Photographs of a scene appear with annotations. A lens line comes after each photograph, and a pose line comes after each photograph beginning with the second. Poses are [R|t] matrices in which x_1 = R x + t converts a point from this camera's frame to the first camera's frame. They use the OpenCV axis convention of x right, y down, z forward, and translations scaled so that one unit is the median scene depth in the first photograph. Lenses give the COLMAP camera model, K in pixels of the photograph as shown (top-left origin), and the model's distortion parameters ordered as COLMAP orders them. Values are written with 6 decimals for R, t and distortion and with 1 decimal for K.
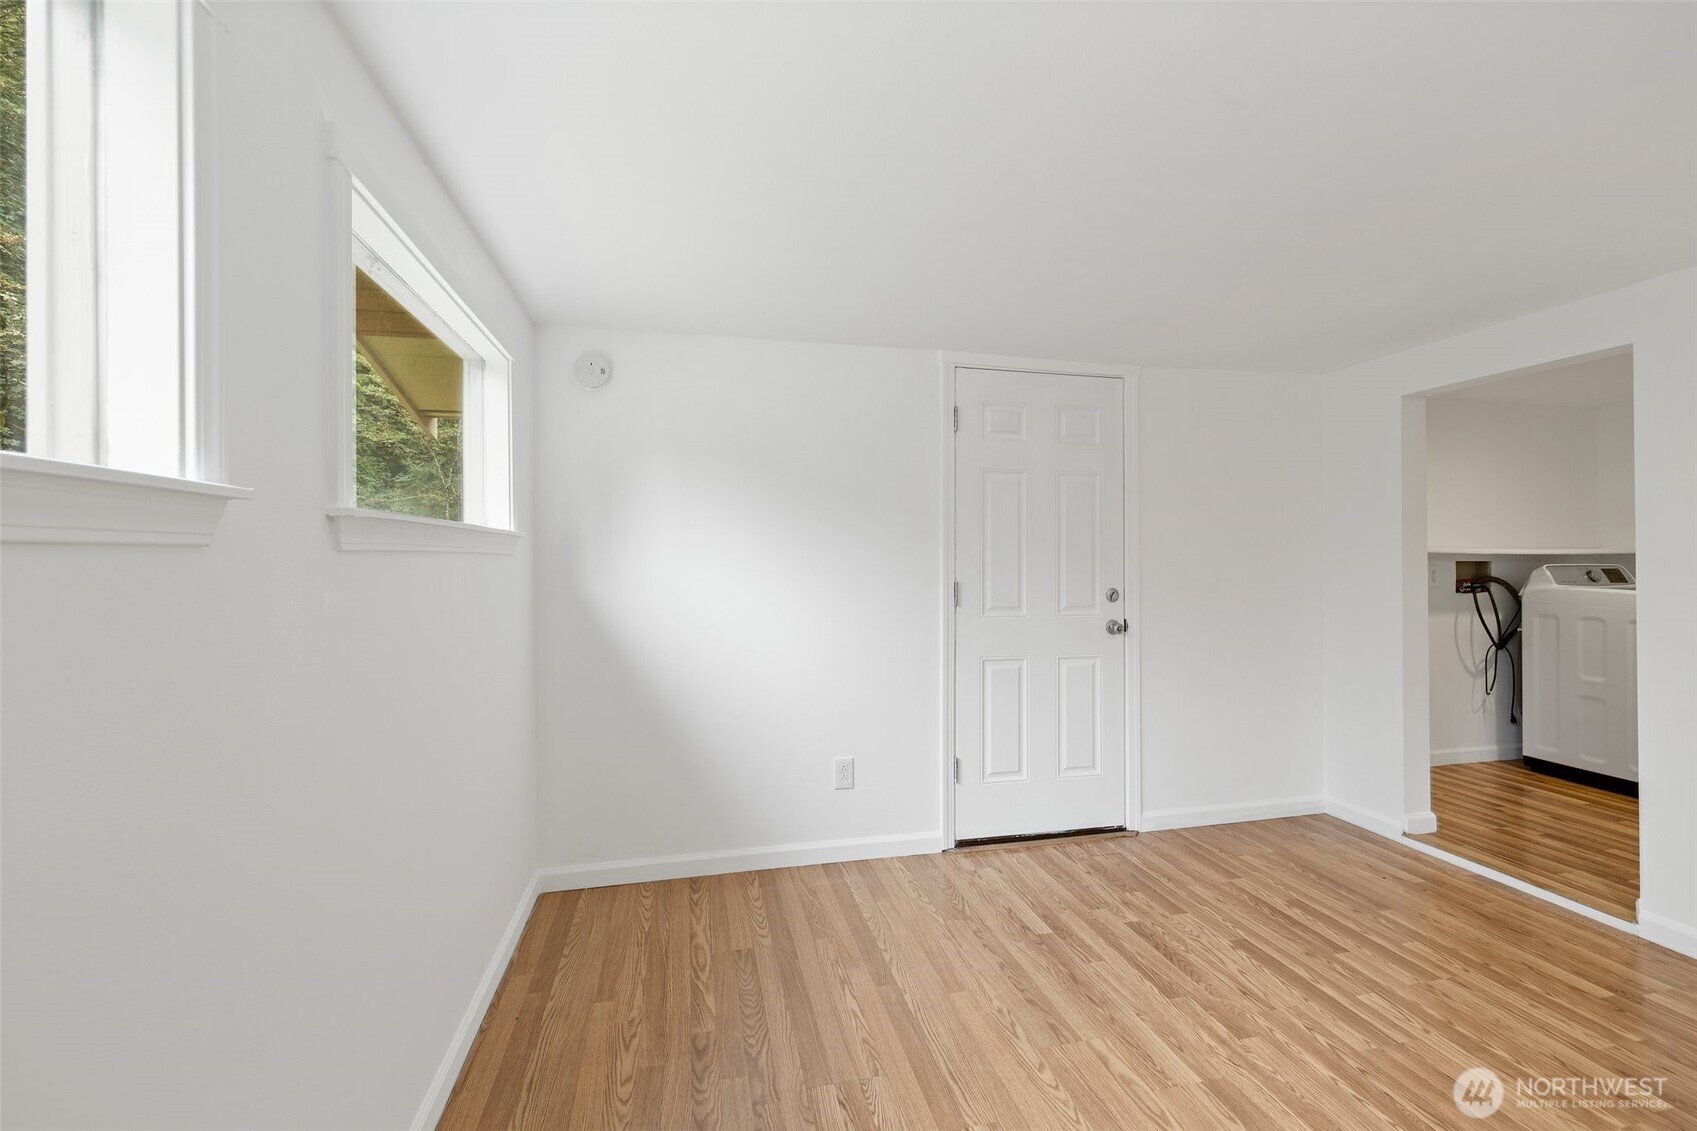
lens RADIAL K [[717.5, 0, 861.8], [0, 717.5, 563.2], [0, 0, 1]] dist [0.000609, -0.000374]
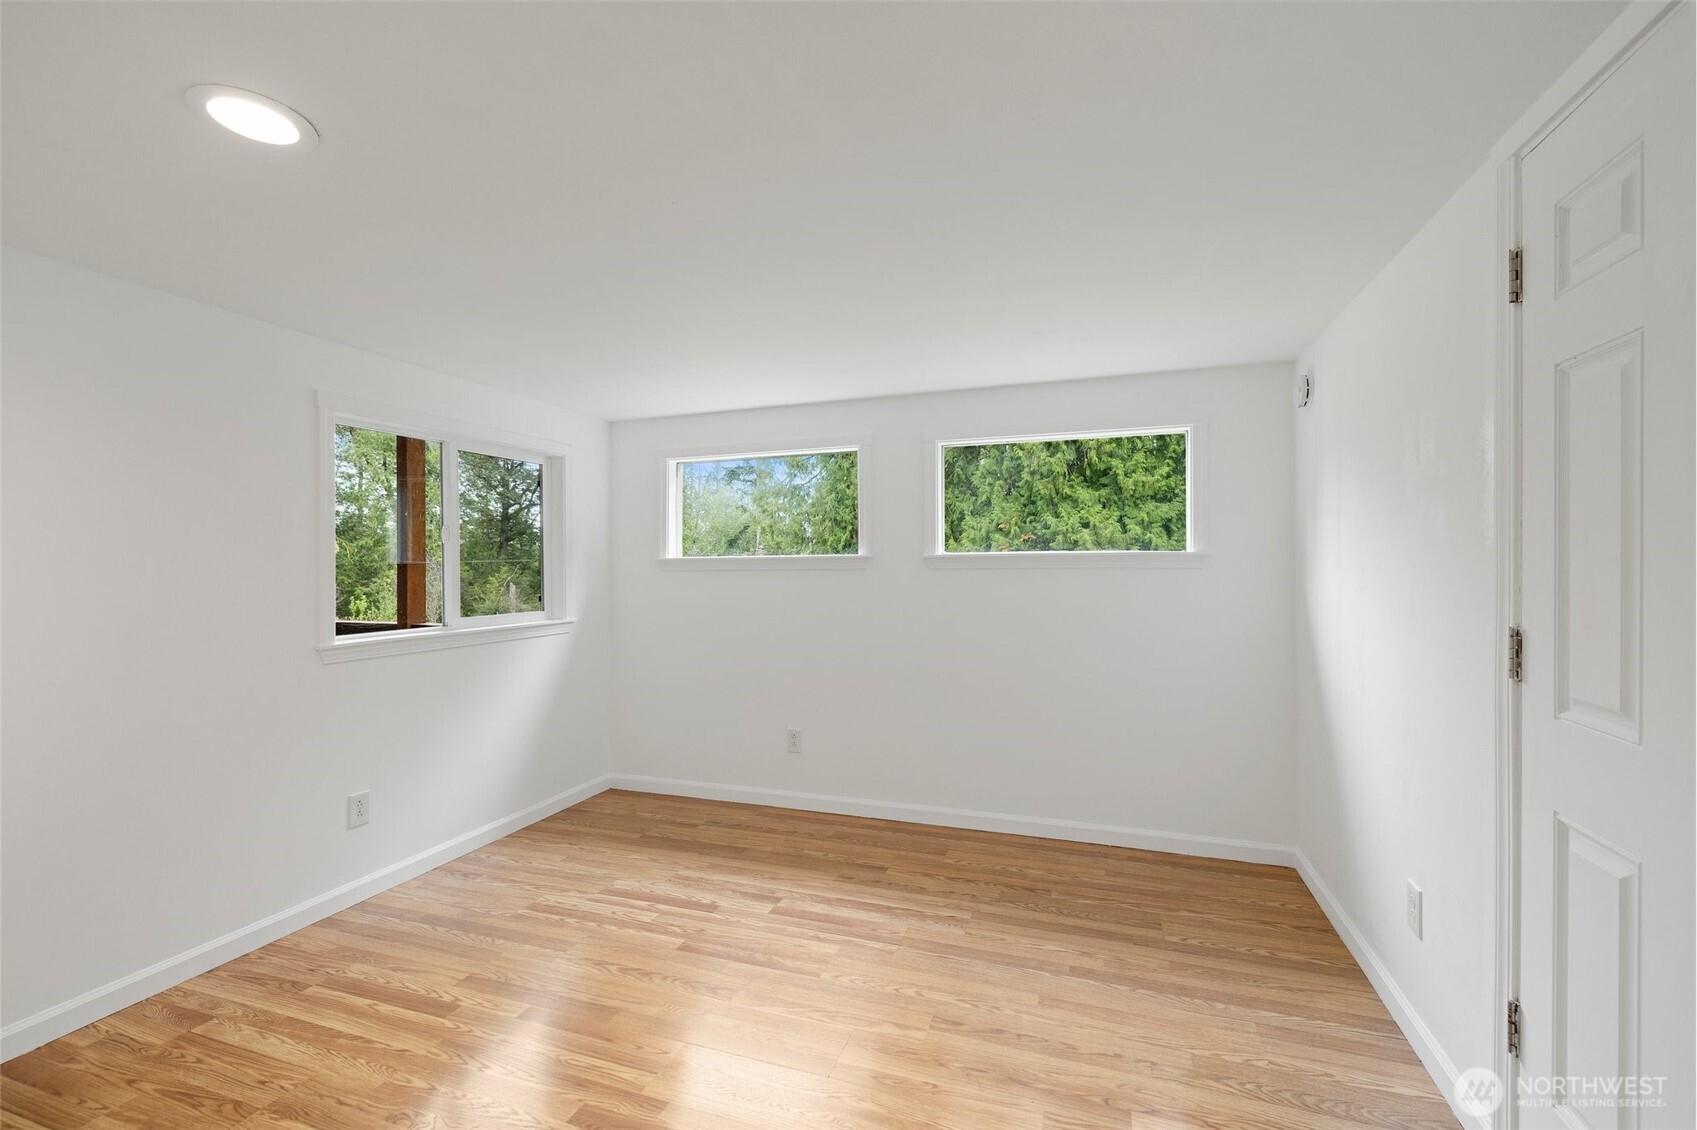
lens RADIAL K [[717.5, 0, 856.1], [0, 717.5, 565.4], [0, 0, 1]] dist [0.000609, -0.000374]
pose [[-0.534432, 0.004512, -0.845200, 1.085381], [0.003618, 0.999989, 0.003050, -0.027327], [0.845204, -0.001427, -0.534442, 1.267012]]
